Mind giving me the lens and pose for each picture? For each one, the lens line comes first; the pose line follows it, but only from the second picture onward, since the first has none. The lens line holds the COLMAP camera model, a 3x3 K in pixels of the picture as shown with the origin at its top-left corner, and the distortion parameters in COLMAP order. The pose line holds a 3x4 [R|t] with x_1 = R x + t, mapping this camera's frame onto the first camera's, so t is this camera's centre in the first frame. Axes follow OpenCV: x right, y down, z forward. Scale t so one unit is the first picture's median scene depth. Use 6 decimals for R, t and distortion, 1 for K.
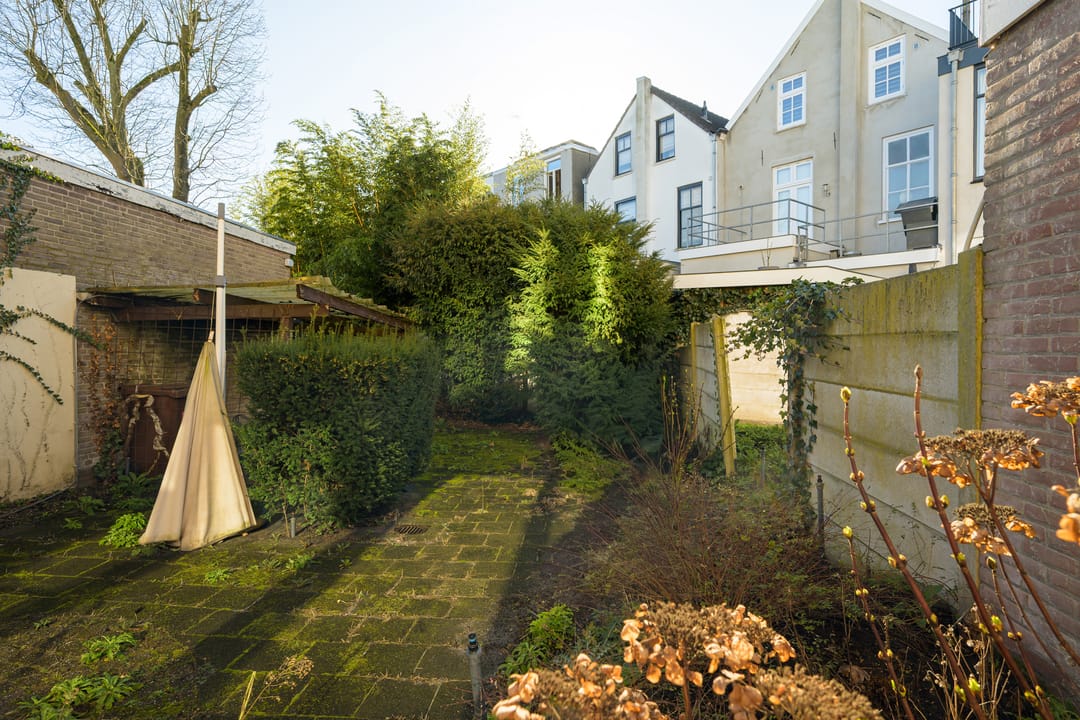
lens RADIAL K [[552.1, 0, 551.4], [0, 552.1, 352.8], [0, 0, 1]] dist [-0.001692, -0.000173]
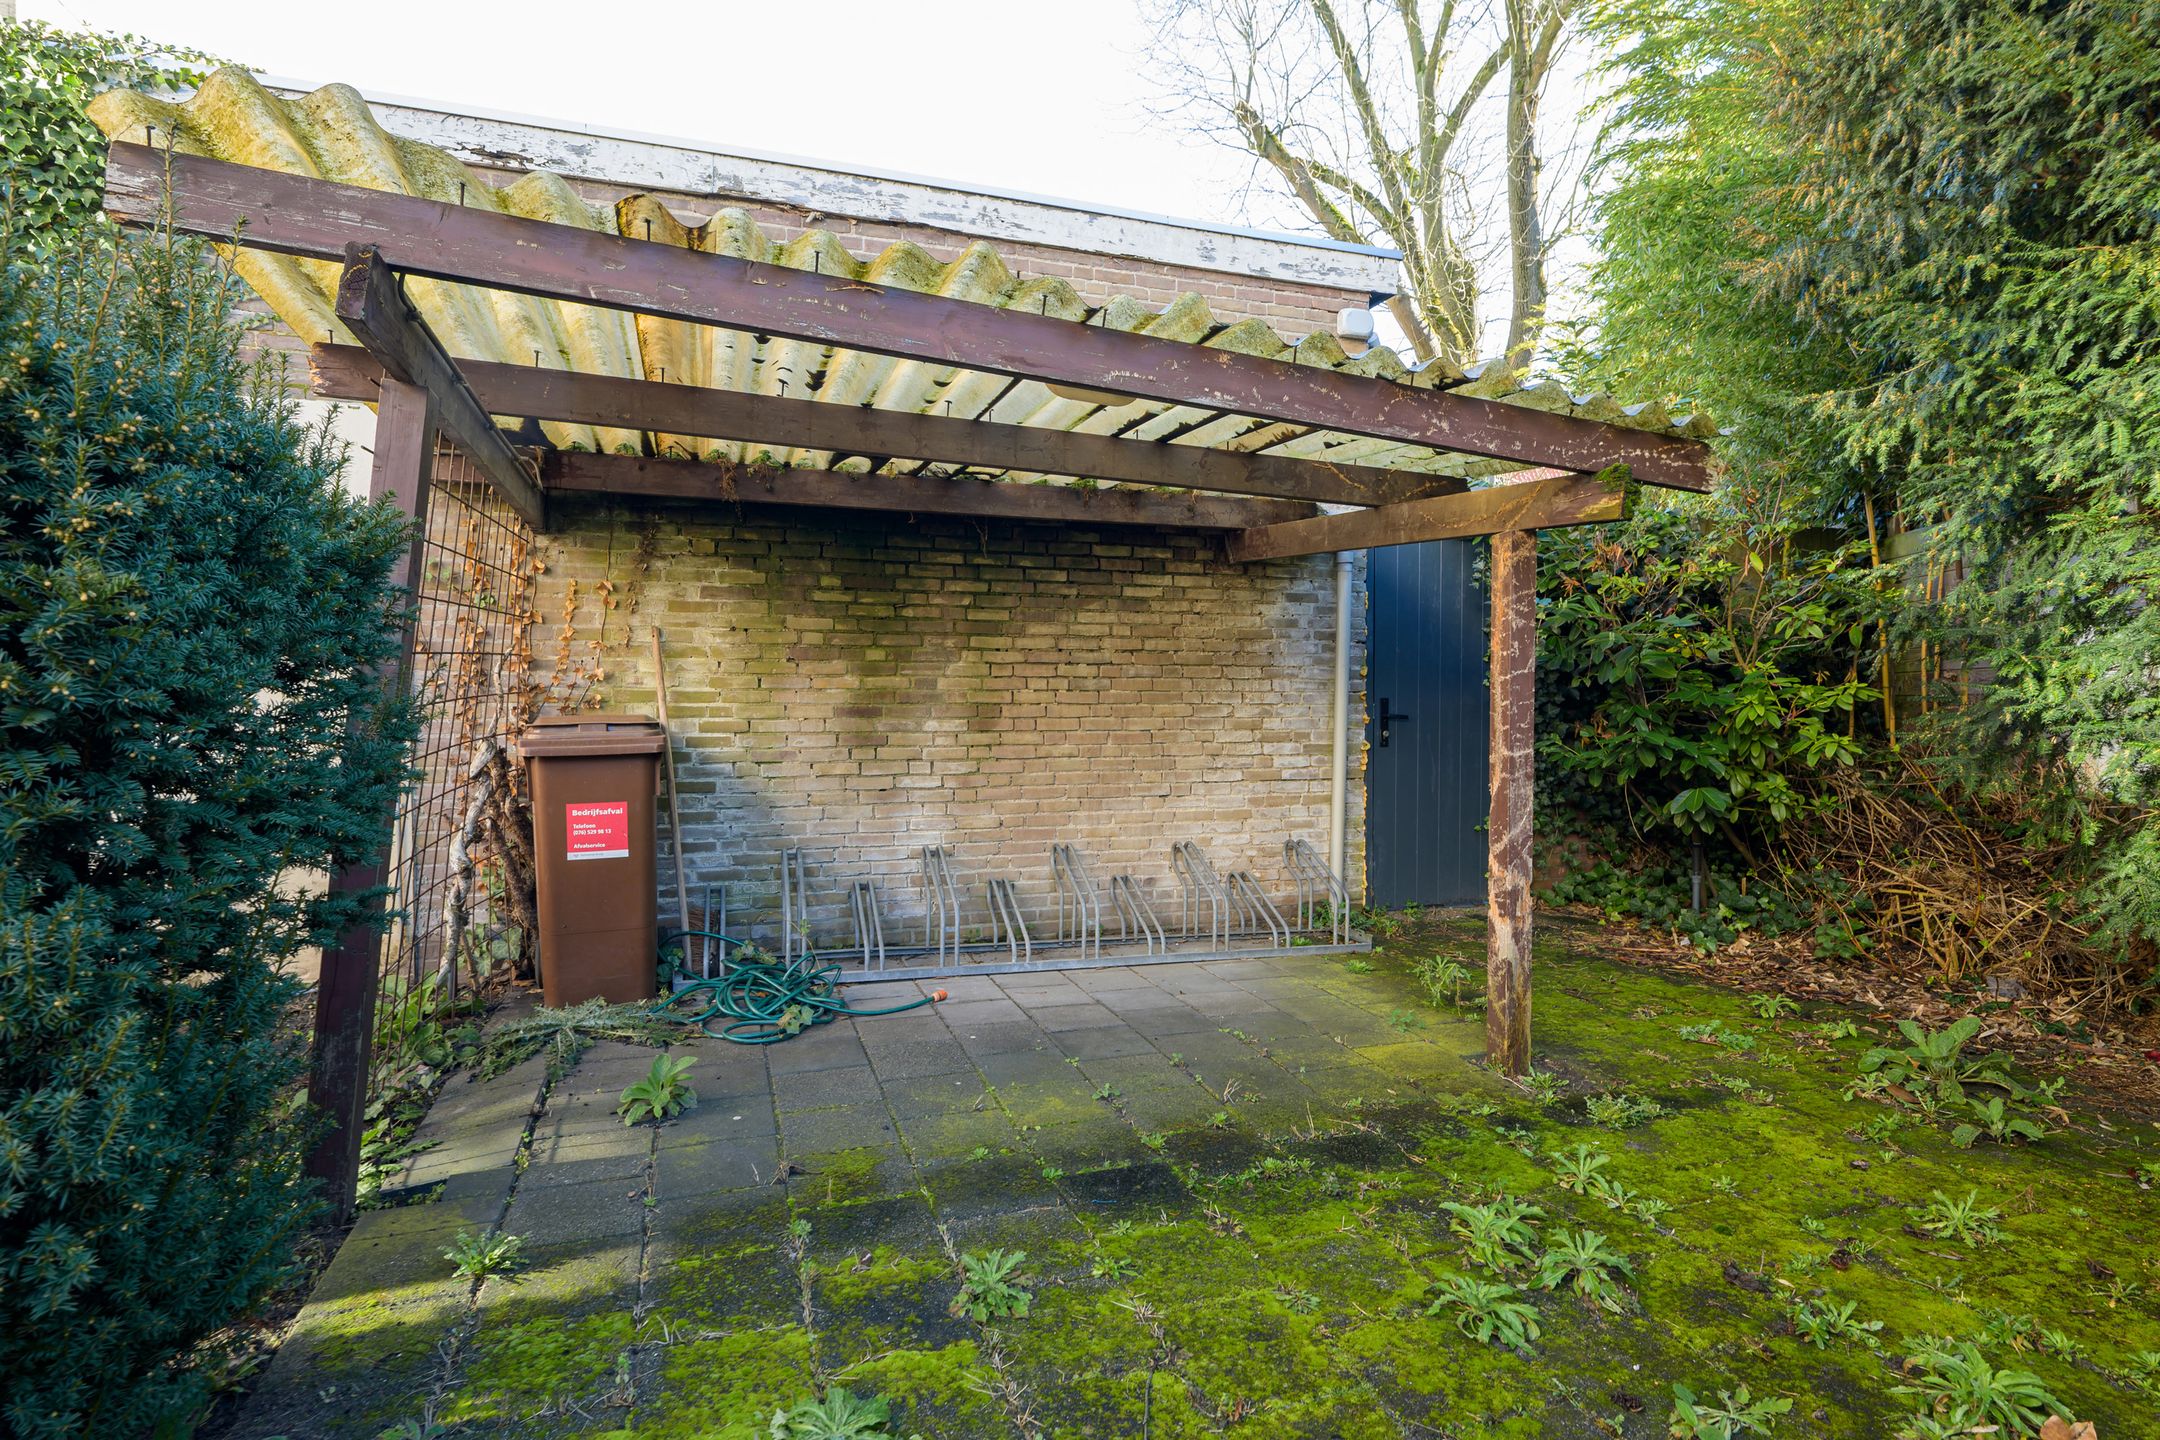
lens RADIAL K [[1145.3, 0, 1082.8], [0, 1145.3, 727.1], [0, 0, 1]] dist [-0.001489, -0.000135]
pose [[0.384148, 0.020772, -0.923038, 0.006117], [-0.011789, 0.999776, 0.017593, 0.021596], [0.923196, 0.004123, 0.384307, 0.444091]]
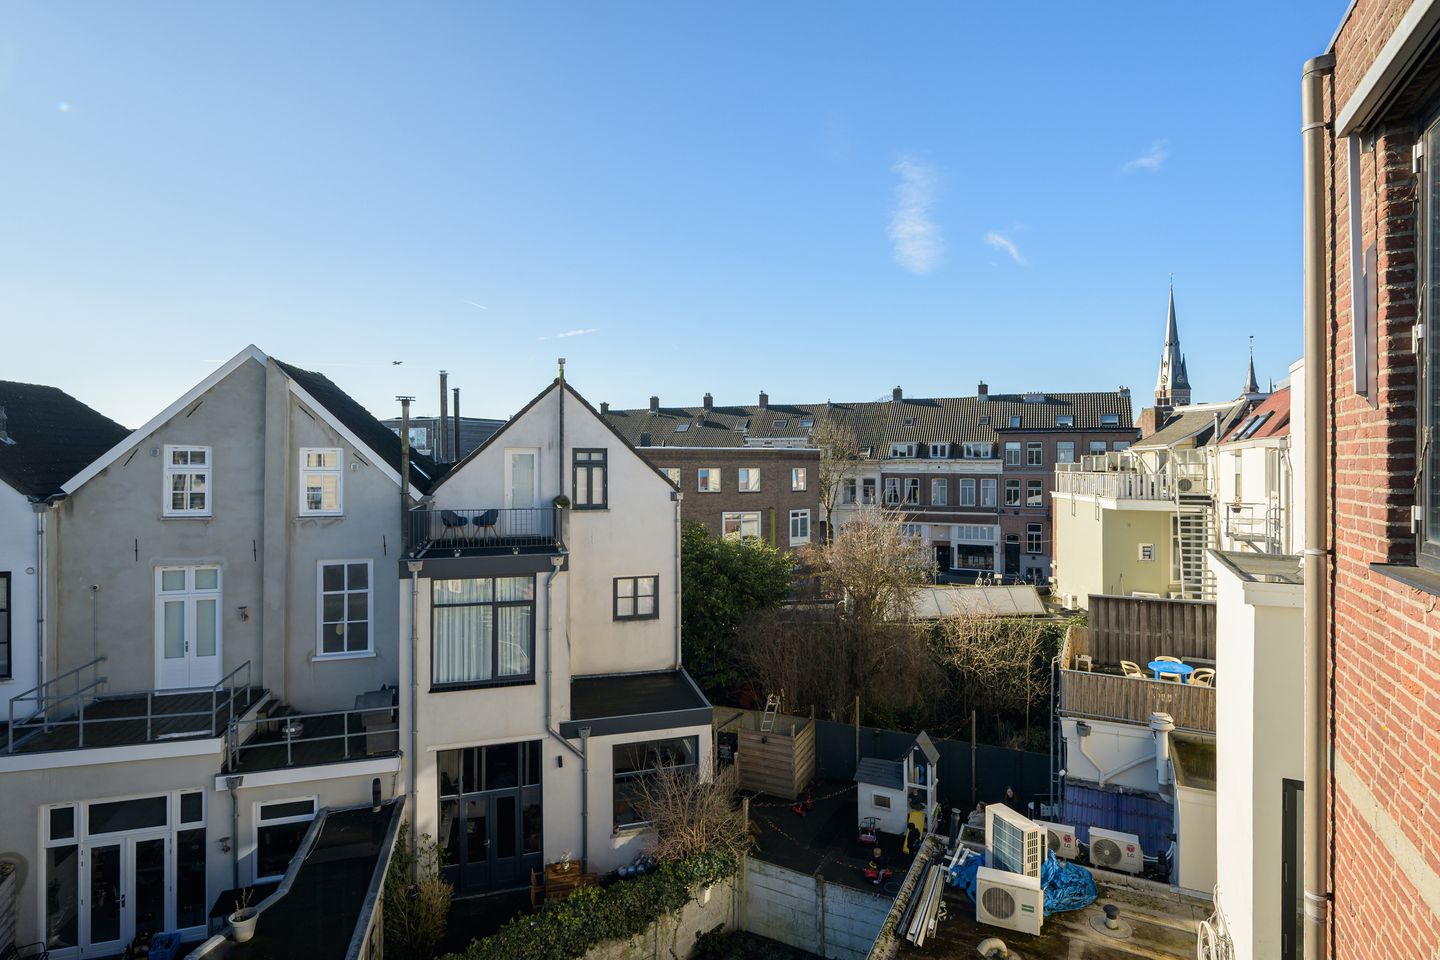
lens RADIAL K [[736.2, 0, 735.2], [0, 736.2, 470.5], [0, 0, 1]] dist [-0.001692, -0.000173]
pose [[0.380790, 0.000992, 0.924661, -0.228727], [0.007623, 0.999962, -0.004212, -0.586273], [-0.924630, 0.008653, 0.380768, -0.031150]]
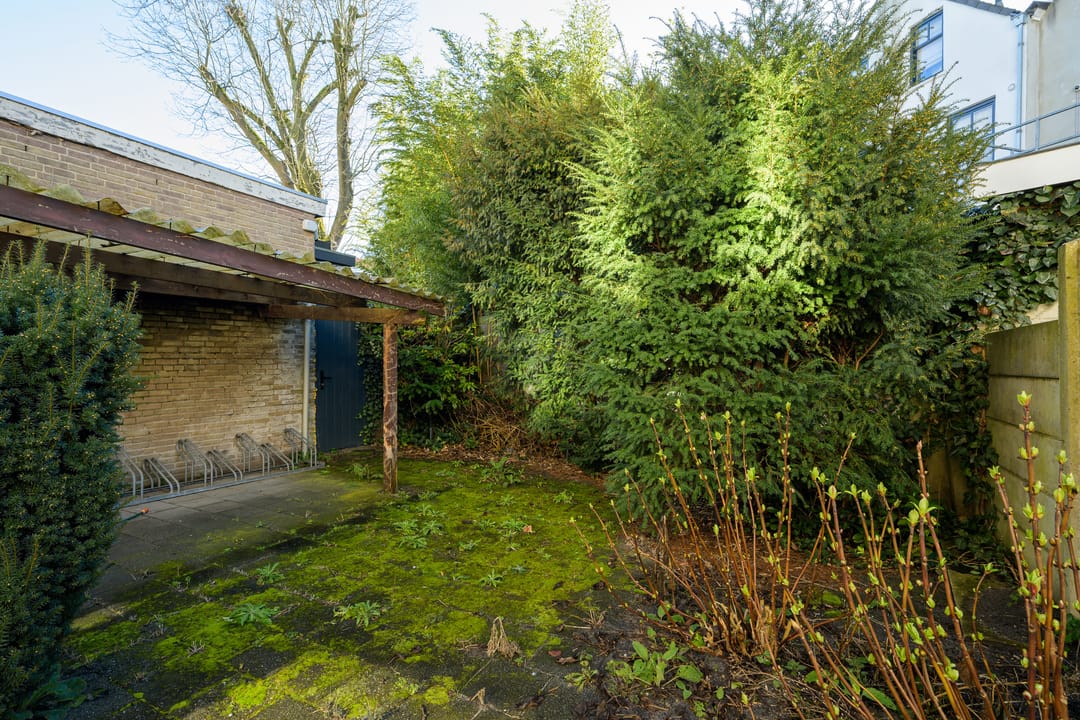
lens RADIAL K [[524.0, 0, 553.6], [0, 524.0, 366.9], [0, 0, 1]] dist [0.000869, 0.000581]
pose [[0.921844, 0.008727, -0.387463, 0.055245], [-0.007908, 0.999962, 0.003710, 0.010277], [0.387481, -0.000356, 0.921878, 0.337569]]
